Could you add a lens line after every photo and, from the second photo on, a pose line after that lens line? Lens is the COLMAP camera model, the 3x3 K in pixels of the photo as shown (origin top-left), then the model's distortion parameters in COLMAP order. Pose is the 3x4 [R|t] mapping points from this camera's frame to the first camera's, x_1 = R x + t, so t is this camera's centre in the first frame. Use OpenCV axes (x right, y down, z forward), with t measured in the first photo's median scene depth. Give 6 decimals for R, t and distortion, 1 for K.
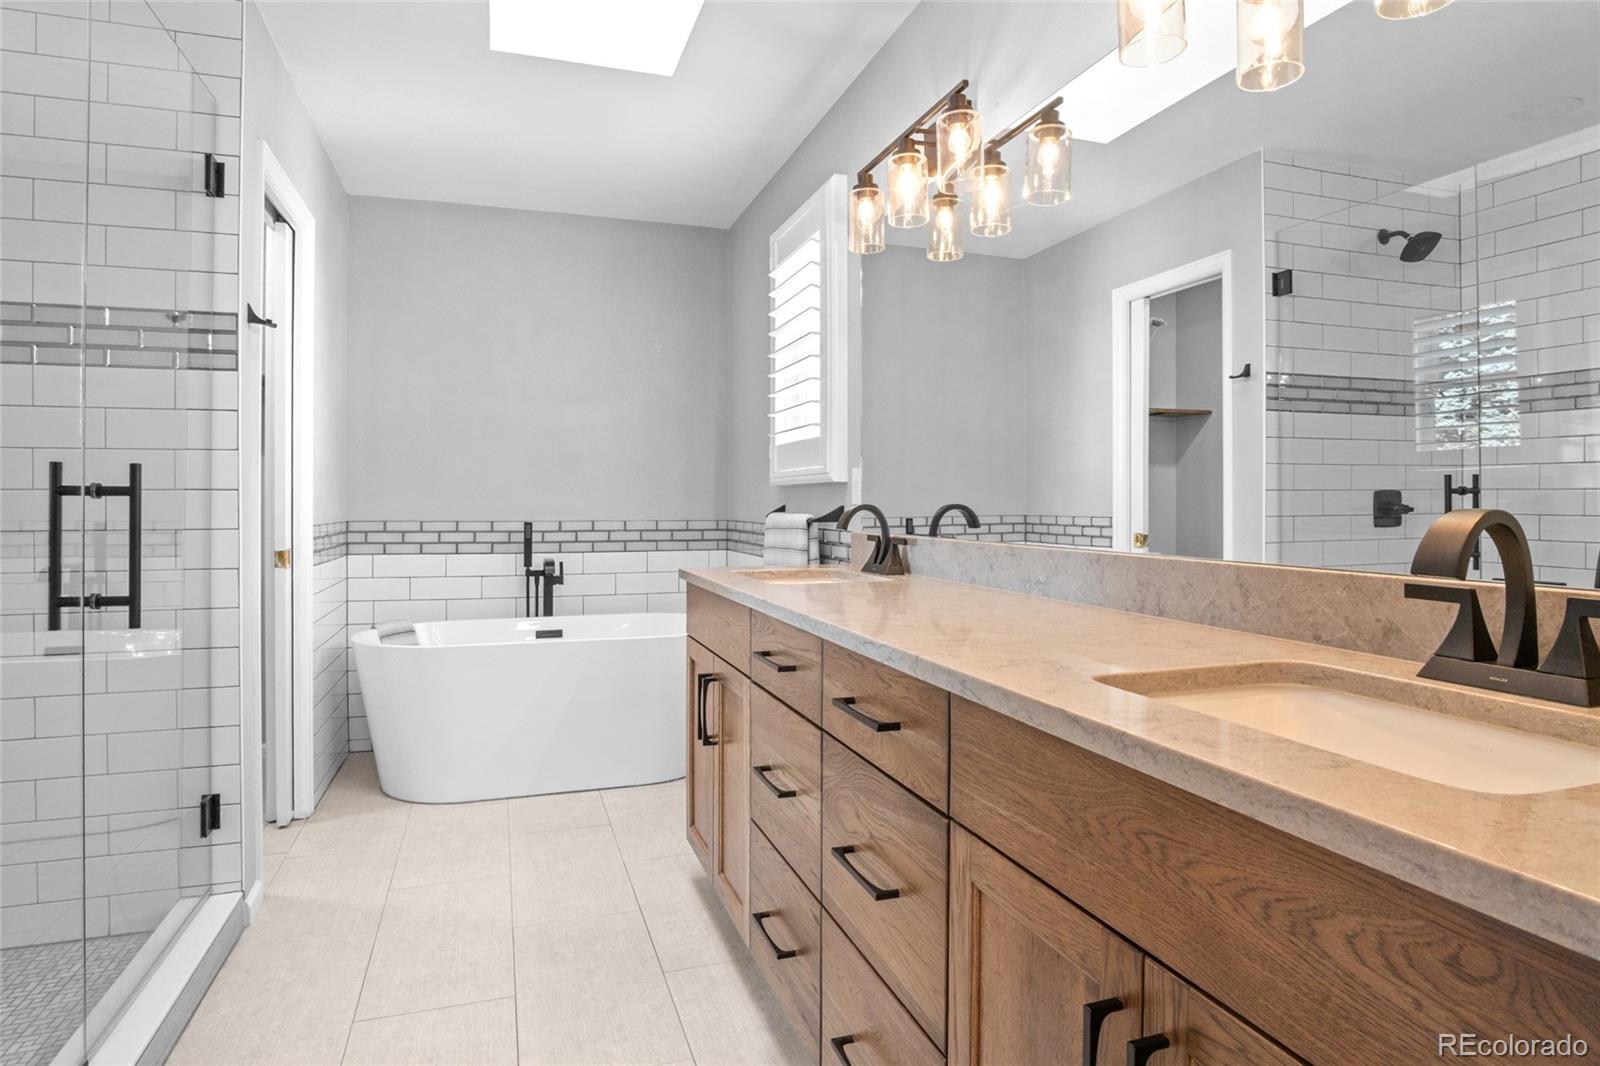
lens RADIAL K [[874.3, 0, 786.5], [0, 874.3, 524.4], [0, 0, 1]] dist [-0.032749, 0.008716]
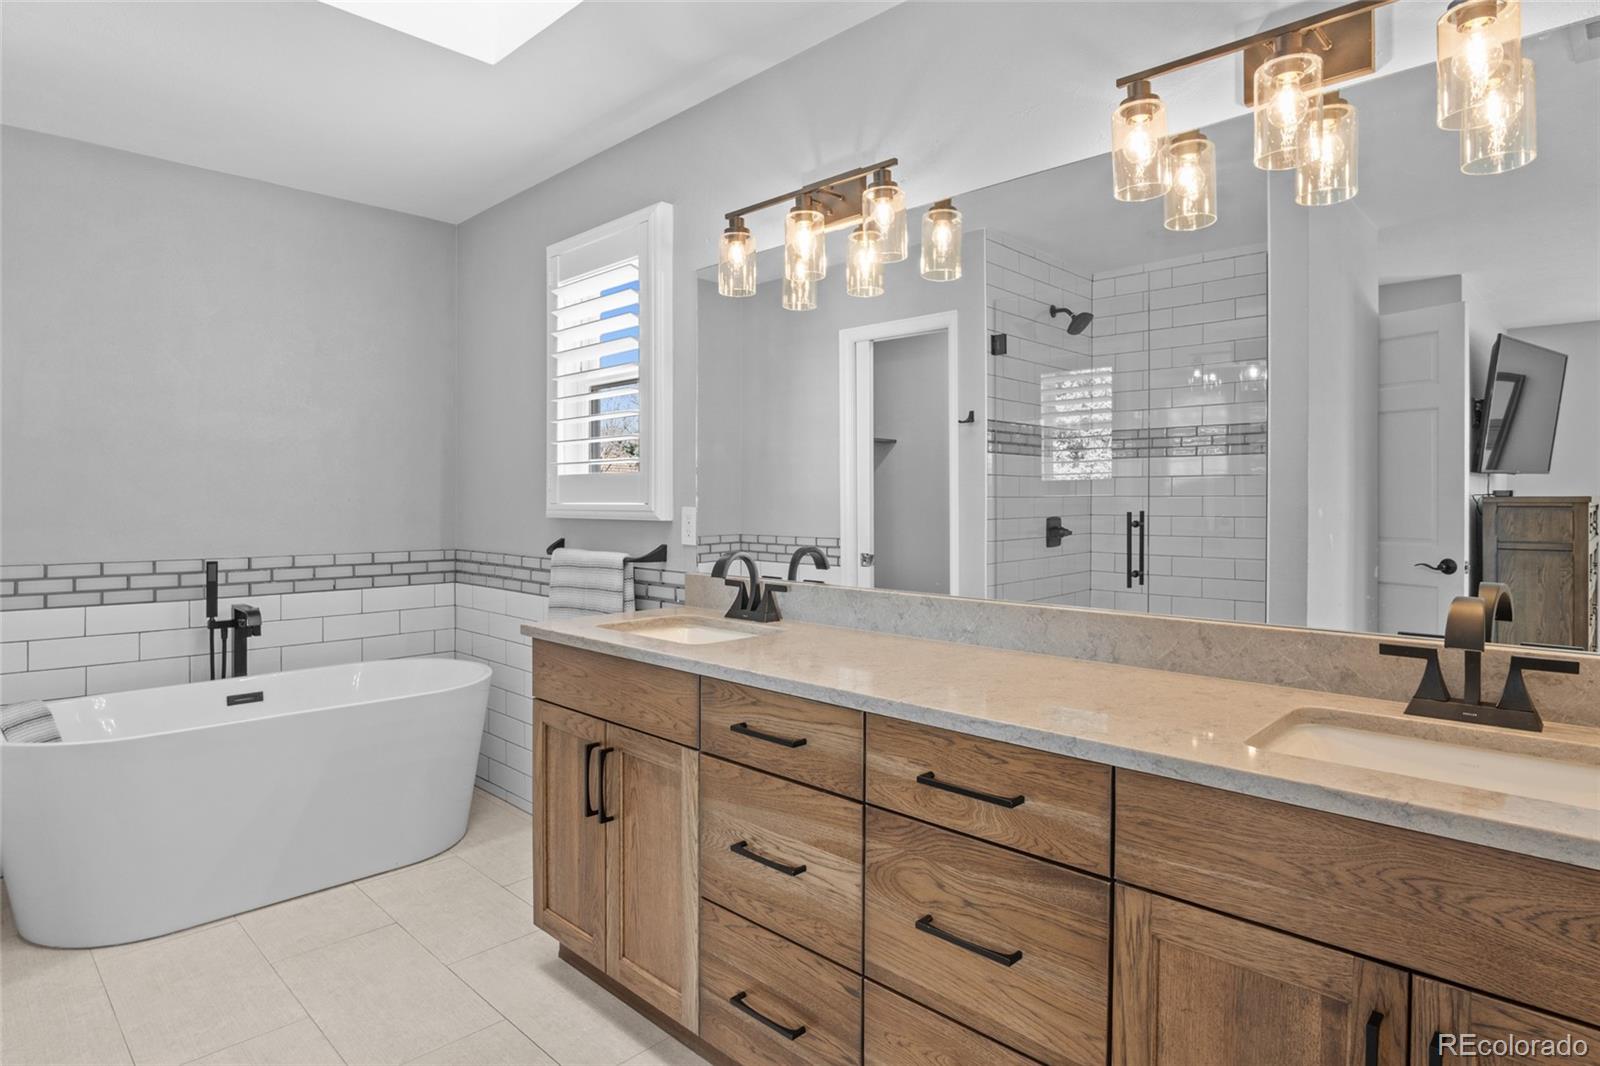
lens RADIAL K [[874.3, 0, 795.5], [0, 874.3, 520.4], [0, 0, 1]] dist [-0.032749, 0.008716]
pose [[0.889345, -0.010123, 0.457125, -0.259051], [0.010831, 0.999941, 0.001072, -0.049376], [-0.457108, 0.003998, 0.889402, 0.075379]]
